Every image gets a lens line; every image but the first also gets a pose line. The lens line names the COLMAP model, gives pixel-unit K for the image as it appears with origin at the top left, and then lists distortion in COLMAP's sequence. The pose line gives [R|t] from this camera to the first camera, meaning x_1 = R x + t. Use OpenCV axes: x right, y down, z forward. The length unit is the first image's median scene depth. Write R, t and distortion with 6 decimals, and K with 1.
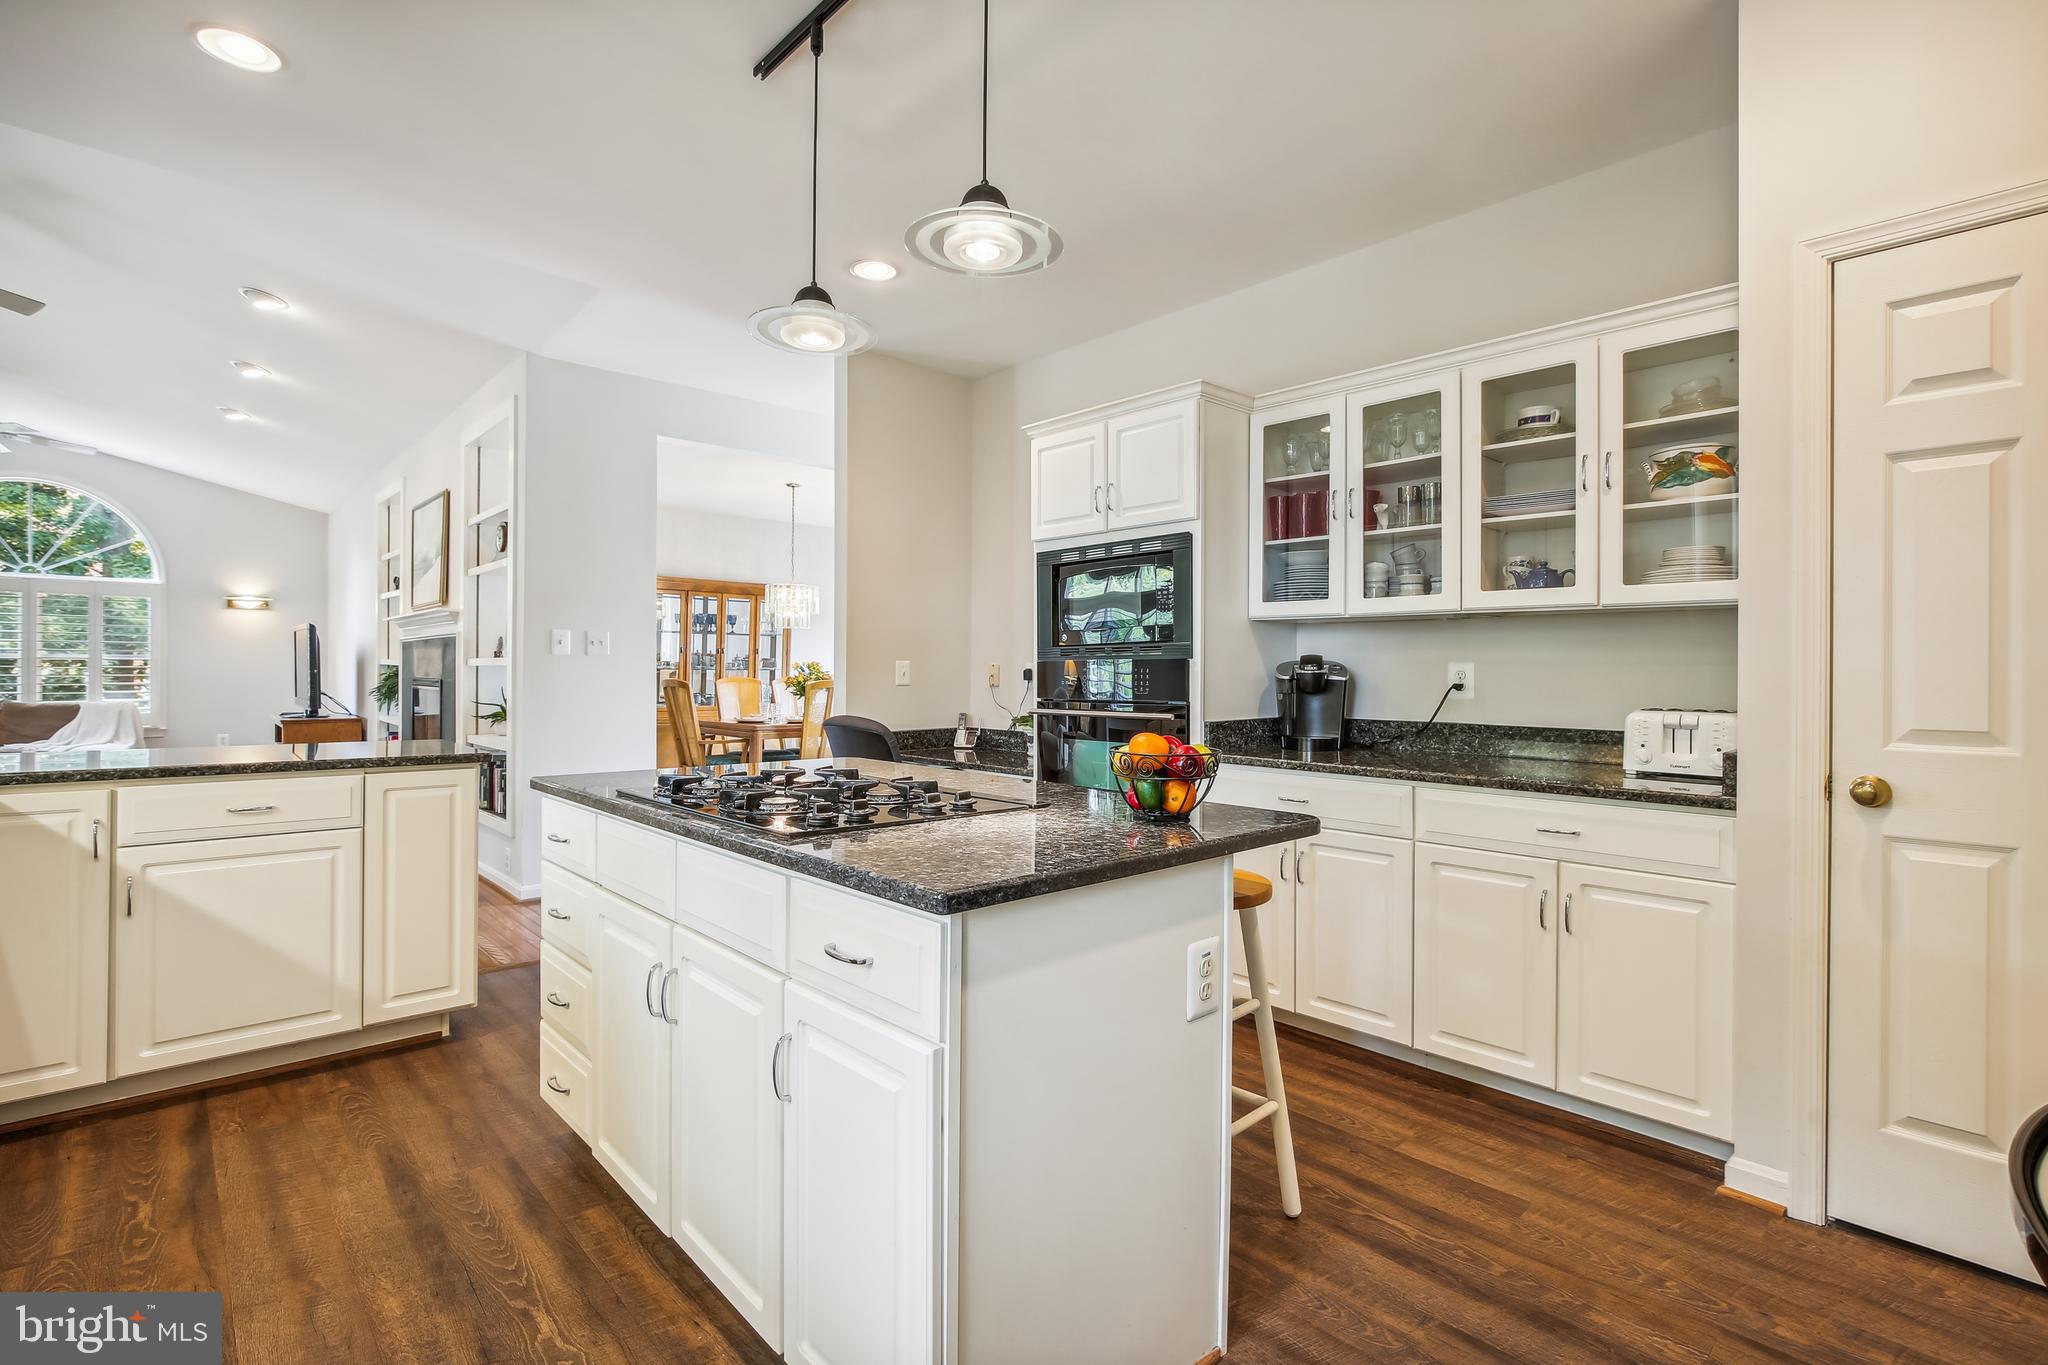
lens RADIAL K [[948.3, 0, 1031.7], [0, 948.3, 670.5], [0, 0, 1]] dist [0.000500, -0.001206]
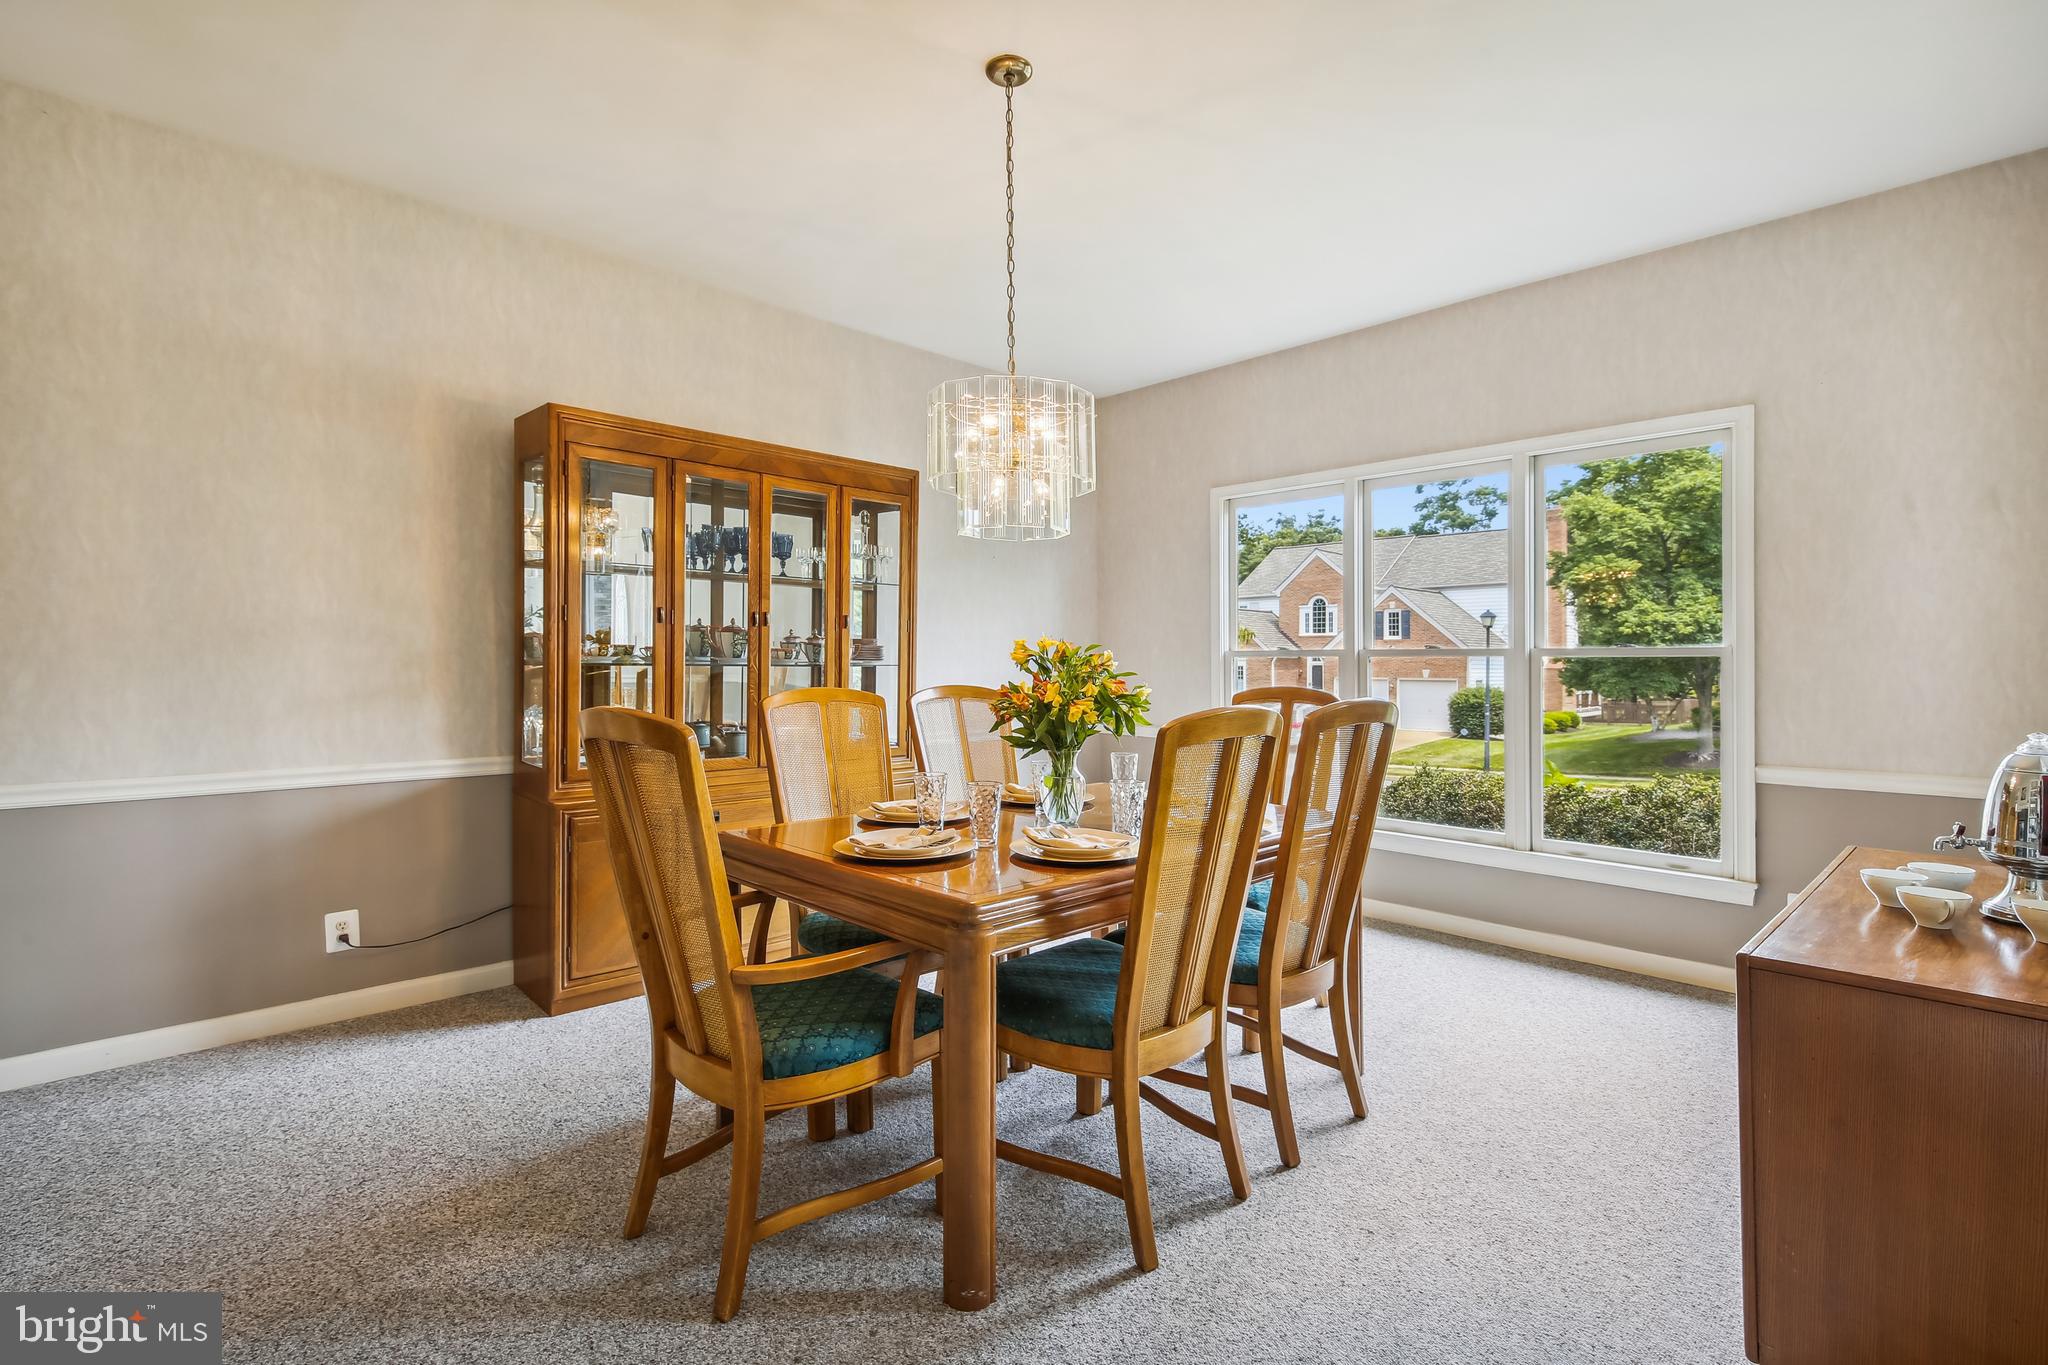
lens RADIAL K [[948.3, 0, 1033.5], [0, 948.3, 673.1], [0, 0, 1]] dist [0.000500, -0.001206]
pose [[0.999842, -0.009938, 0.014749, -0.220295], [0.009840, 0.999929, 0.006727, 0.000529], [-0.014815, -0.006581, 0.999869, 0.603510]]
